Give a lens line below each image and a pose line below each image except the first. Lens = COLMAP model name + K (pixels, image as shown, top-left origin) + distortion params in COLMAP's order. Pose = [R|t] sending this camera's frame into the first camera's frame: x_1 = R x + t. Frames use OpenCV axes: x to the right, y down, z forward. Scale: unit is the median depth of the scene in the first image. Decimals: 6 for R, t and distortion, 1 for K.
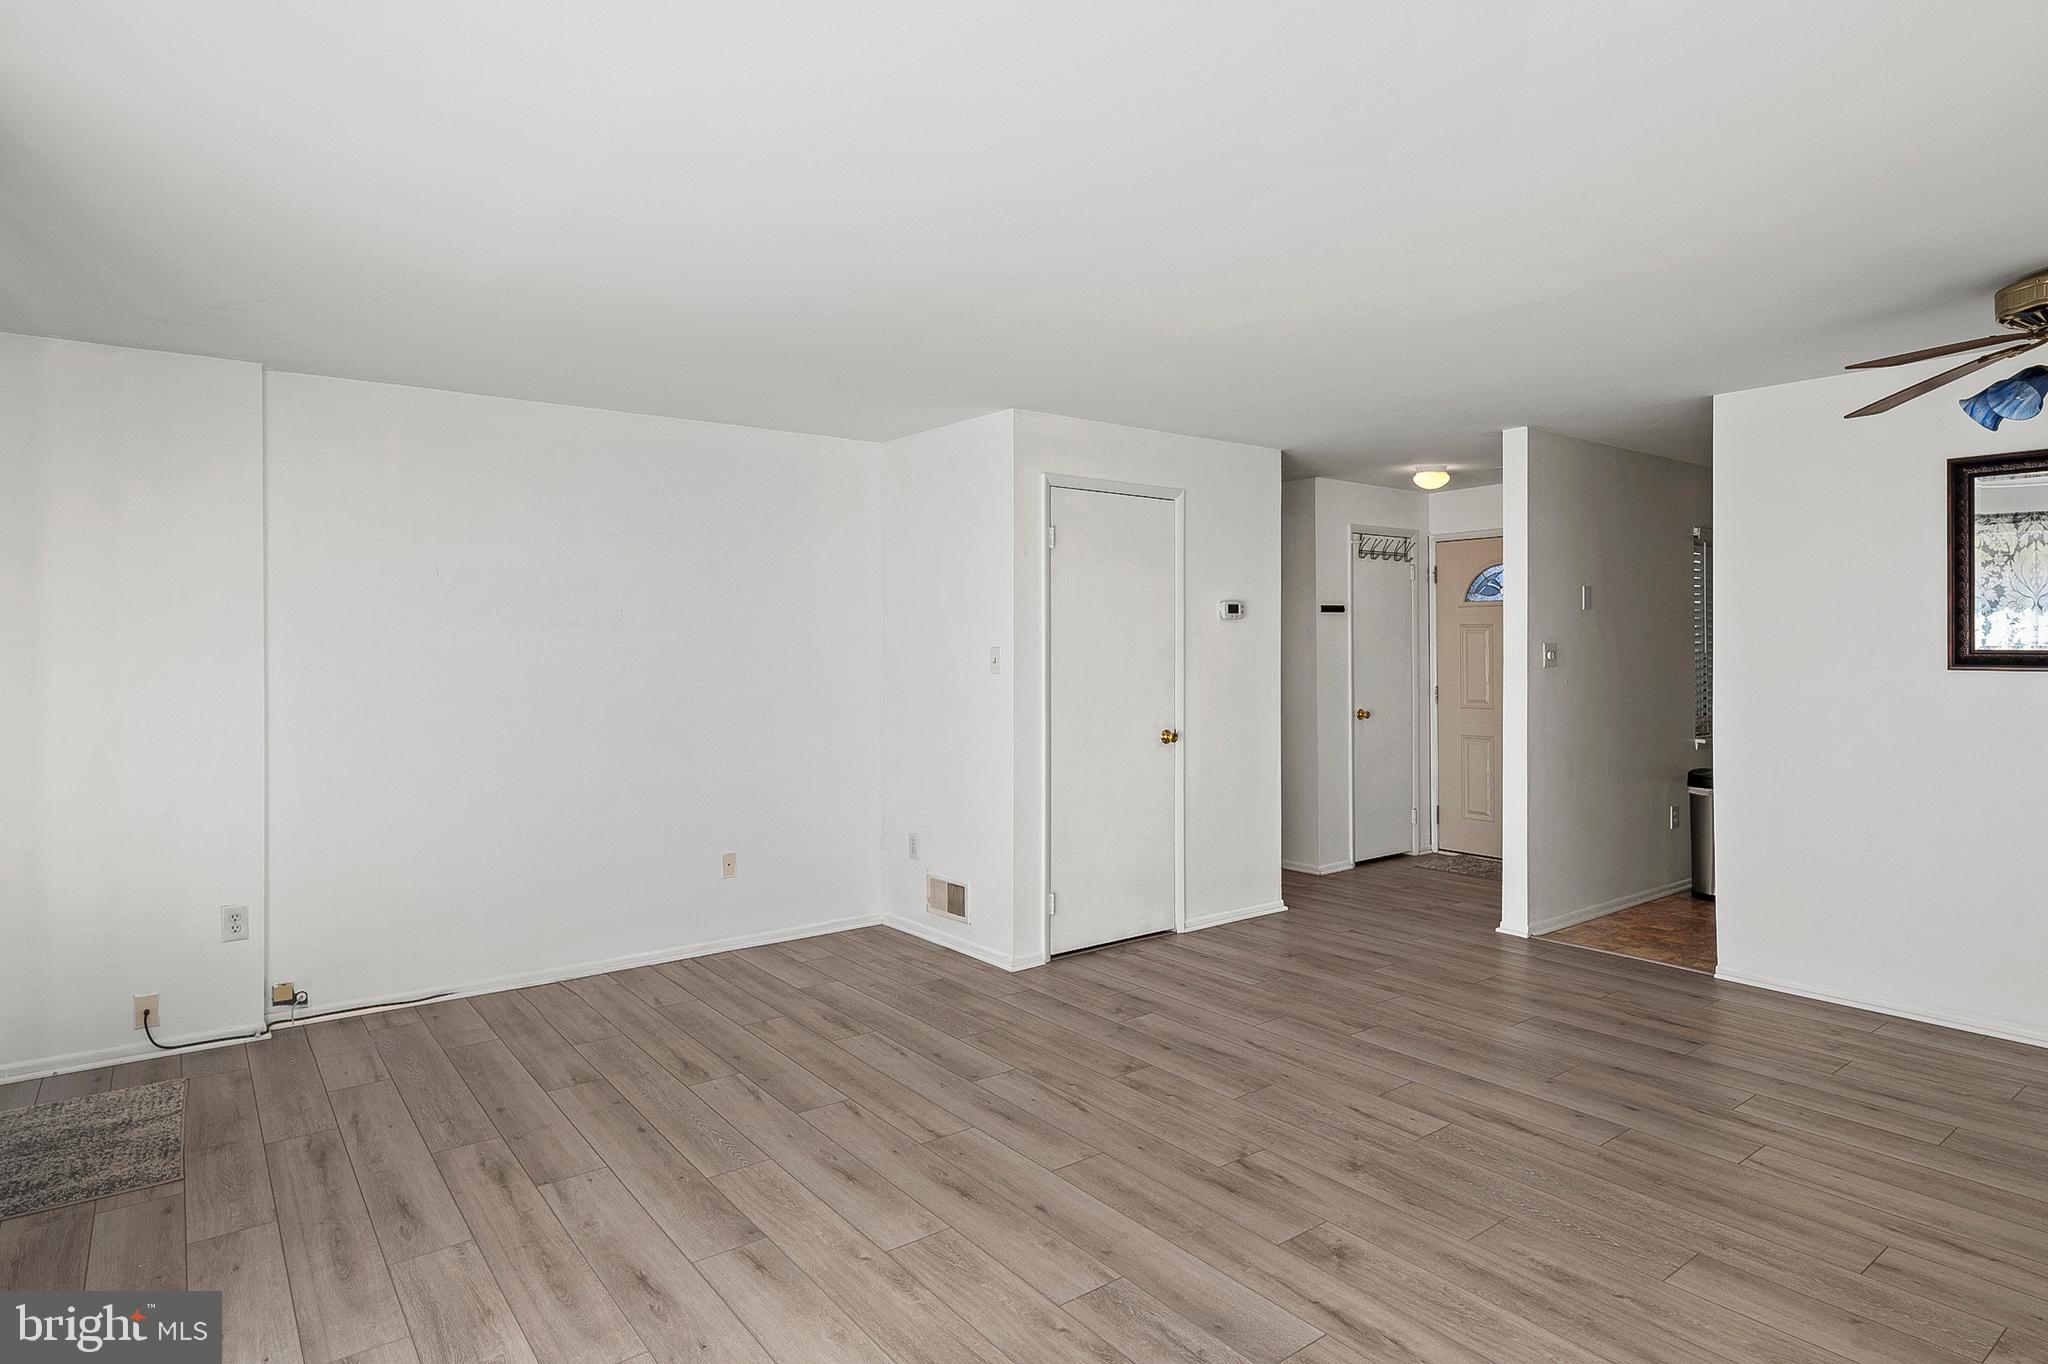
lens RADIAL K [[1110.0, 0, 1011.5], [0, 1110.0, 650.6], [0, 0, 1]] dist [0.004277, -0.008472]
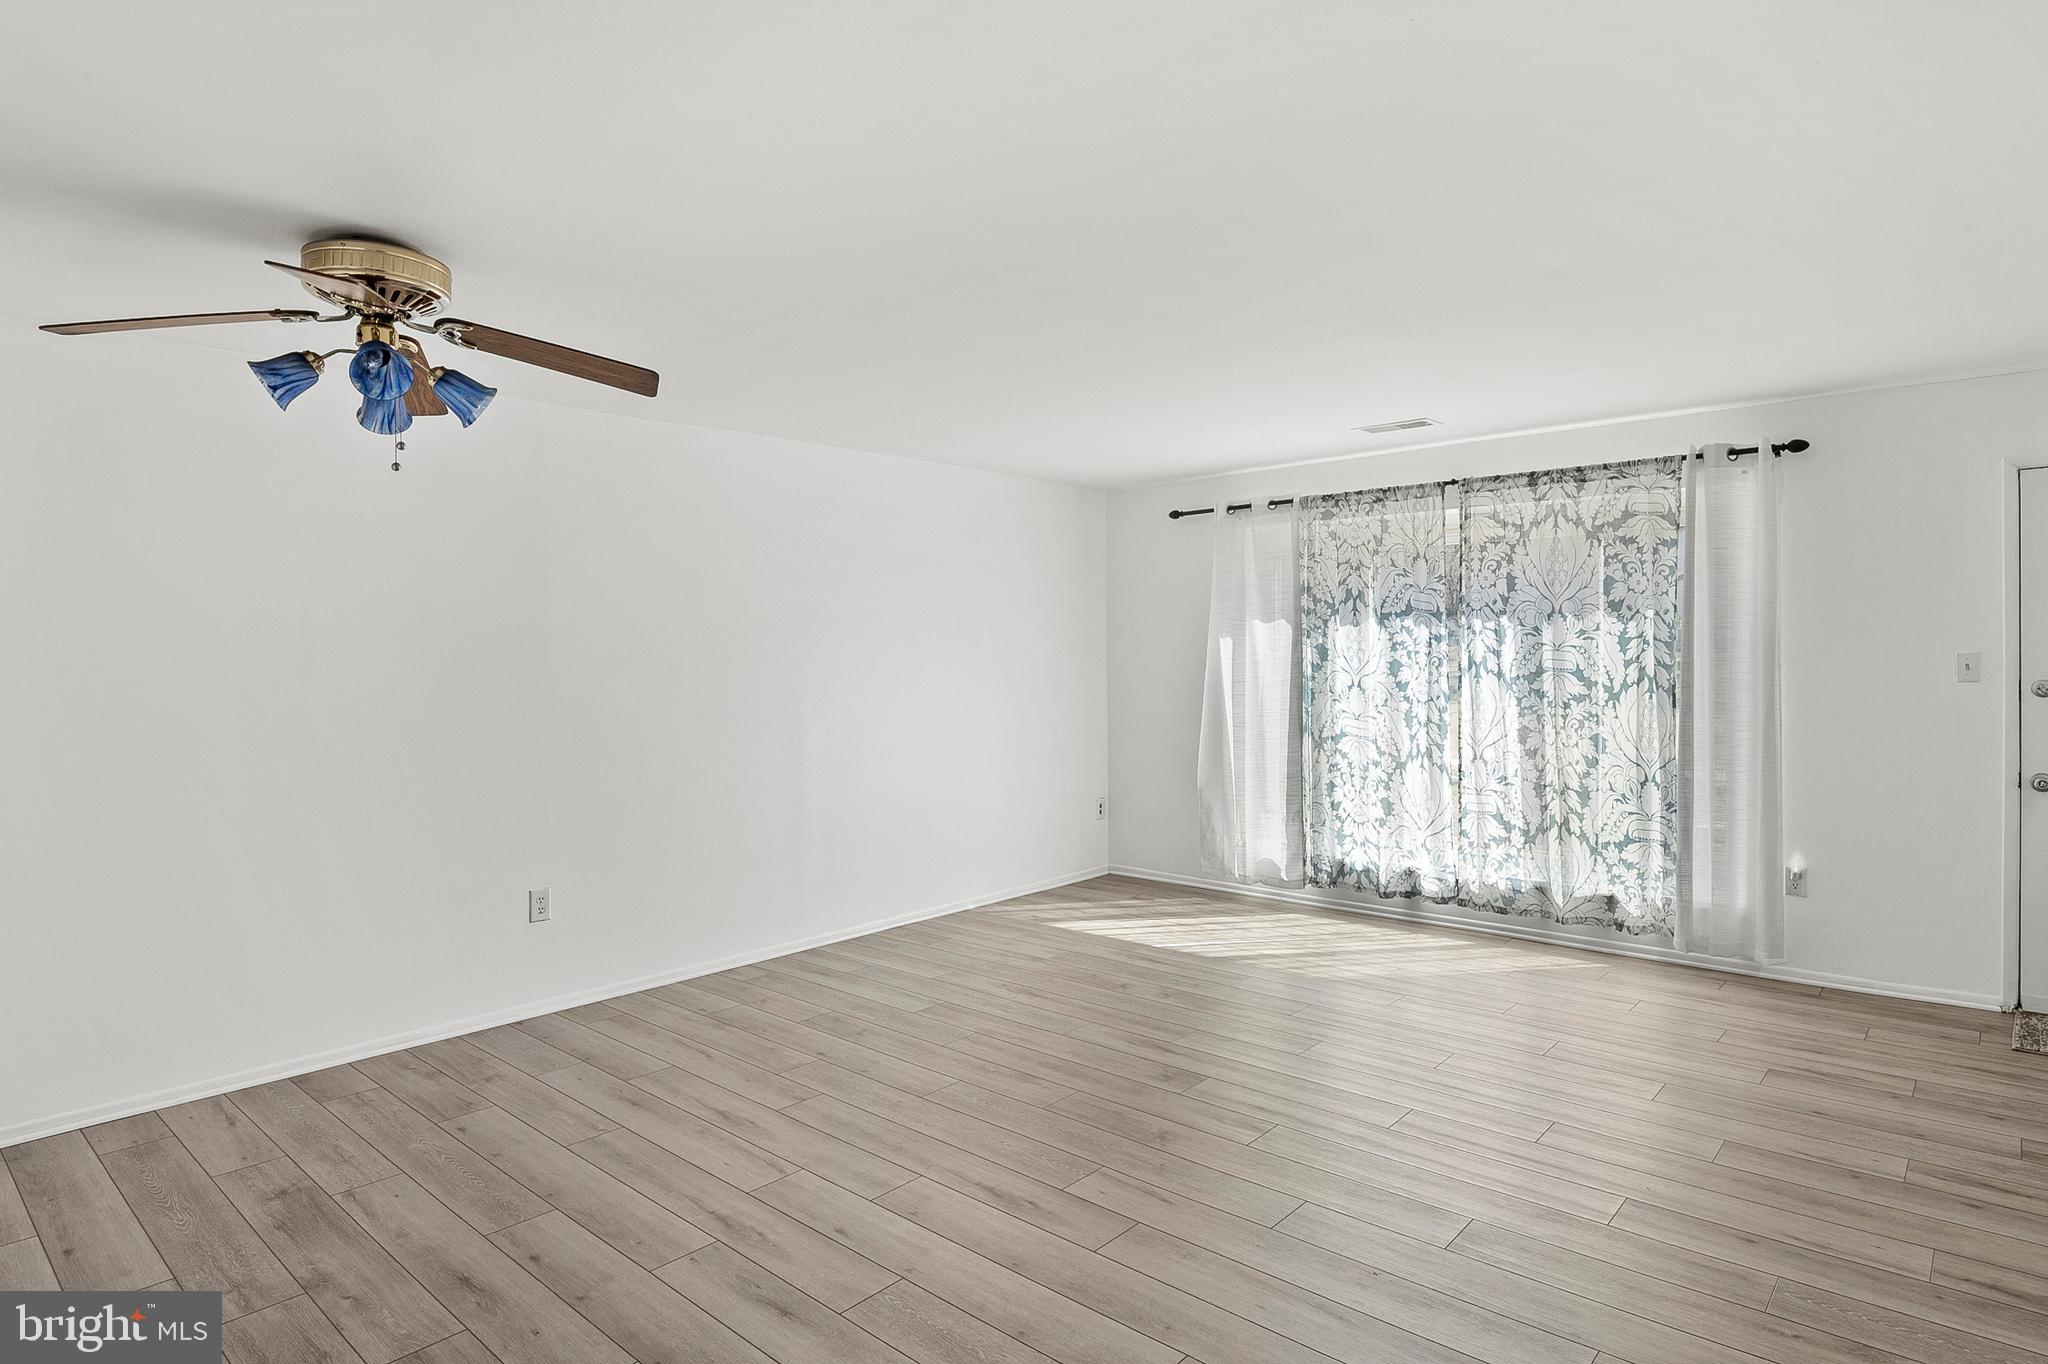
lens RADIAL K [[1110.0, 0, 1011.5], [0, 1110.0, 650.6], [0, 0, 1]] dist [0.004277, -0.008472]
pose [[-0.980890, 0.013900, -0.194064, 0.491347], [0.014323, 0.999897, -0.000774, -0.008784], [0.194034, -0.003538, -0.980988, 1.523834]]
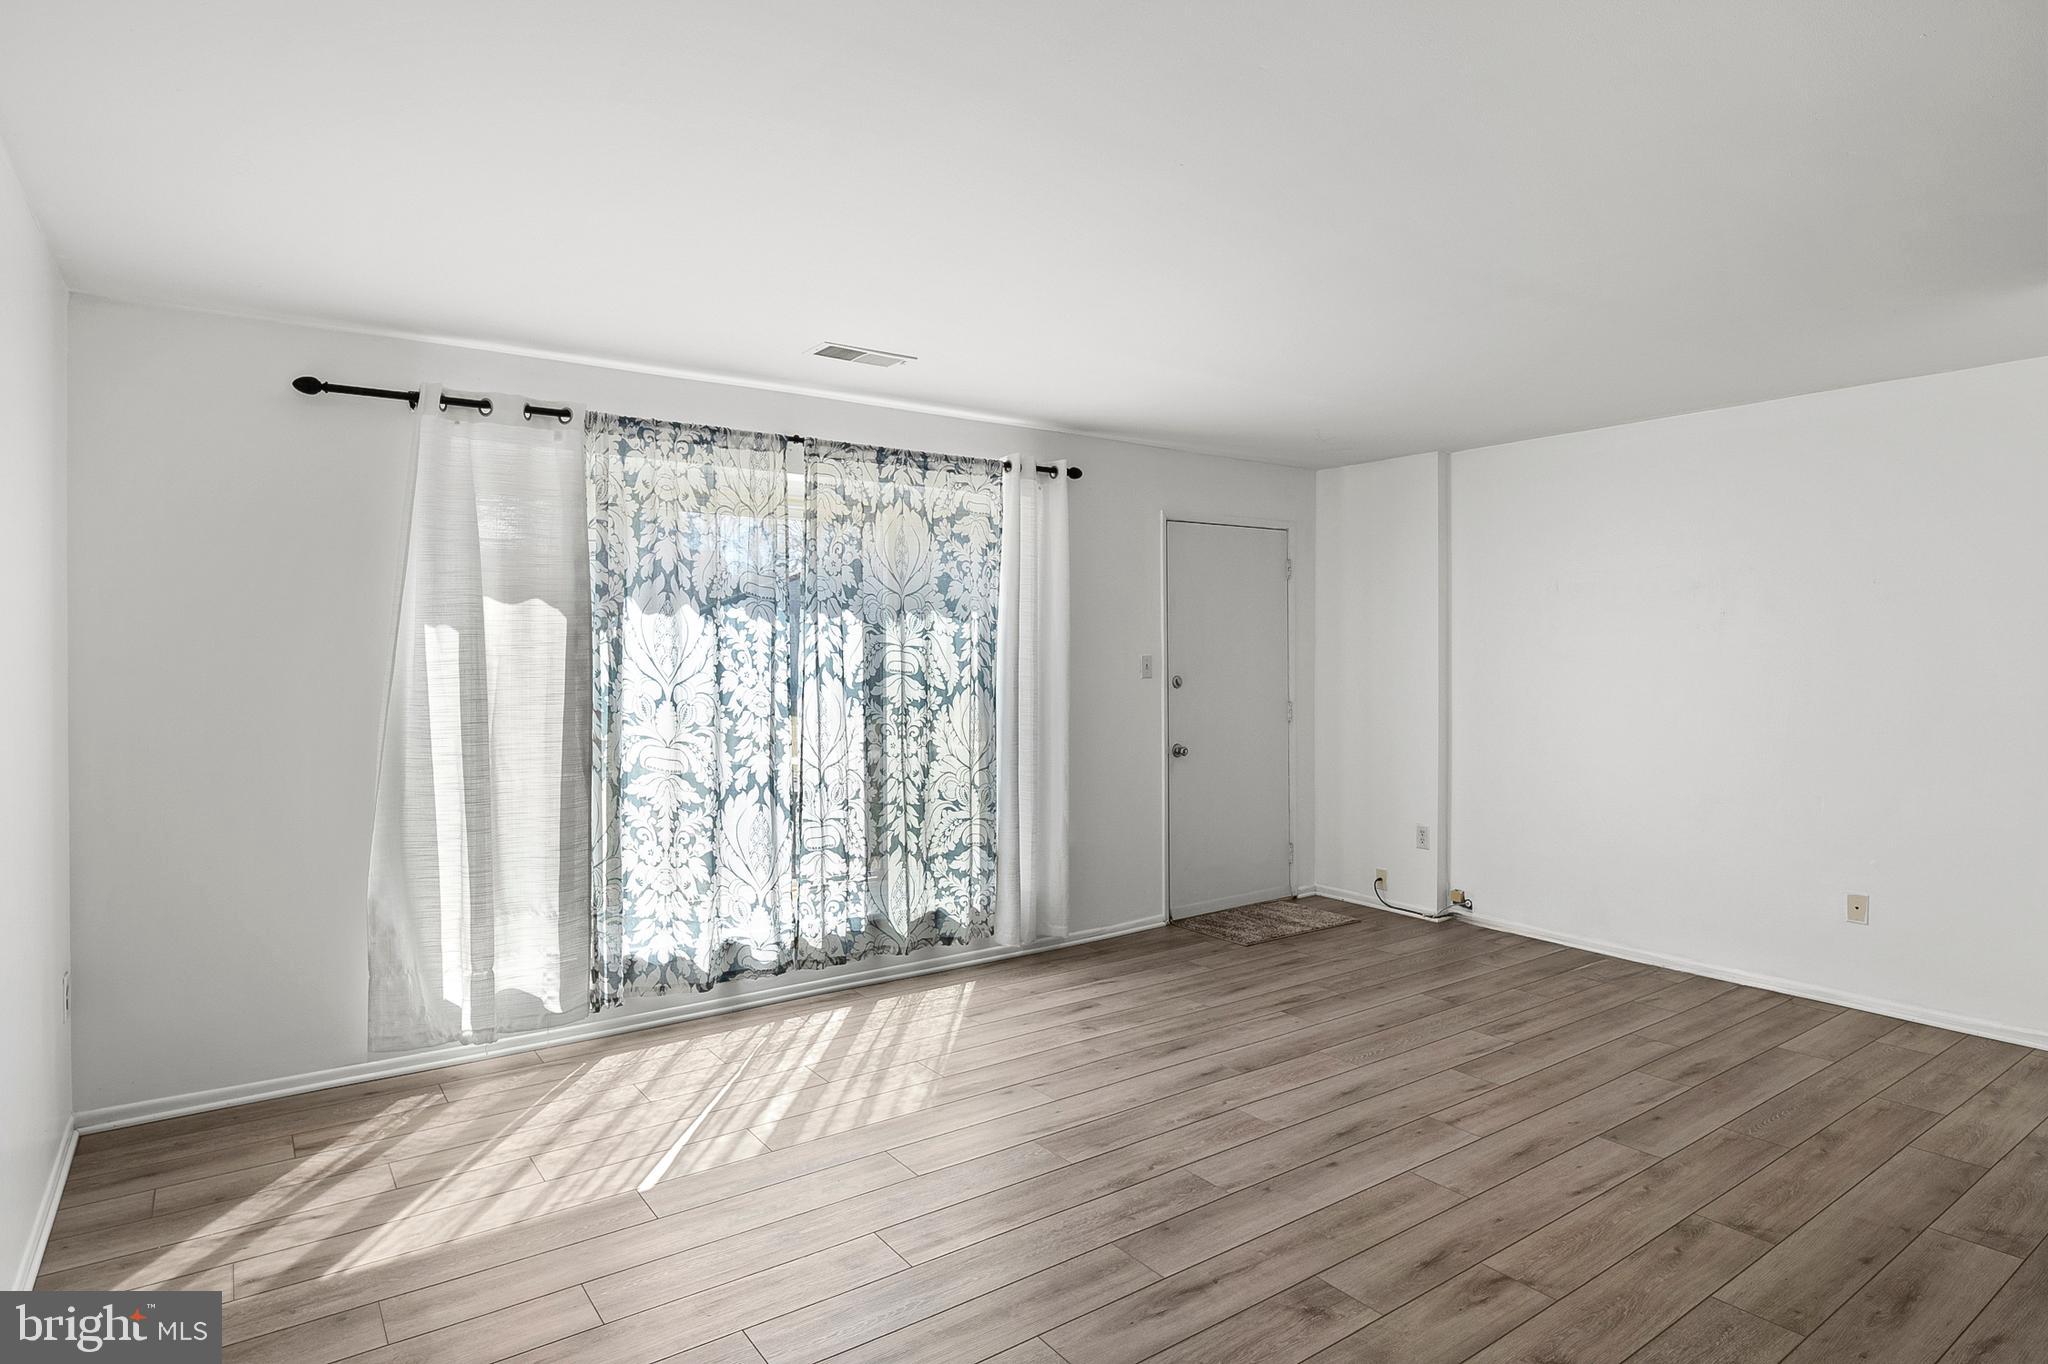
lens RADIAL K [[1110.0, 0, 1011.5], [0, 1110.0, 650.6], [0, 0, 1]] dist [0.004277, -0.008472]
pose [[-0.027955, 0.004871, -0.999597, 0.783795], [-0.000189, 0.999988, 0.004879, -0.007323], [0.999609, 0.000325, -0.027954, 0.495570]]
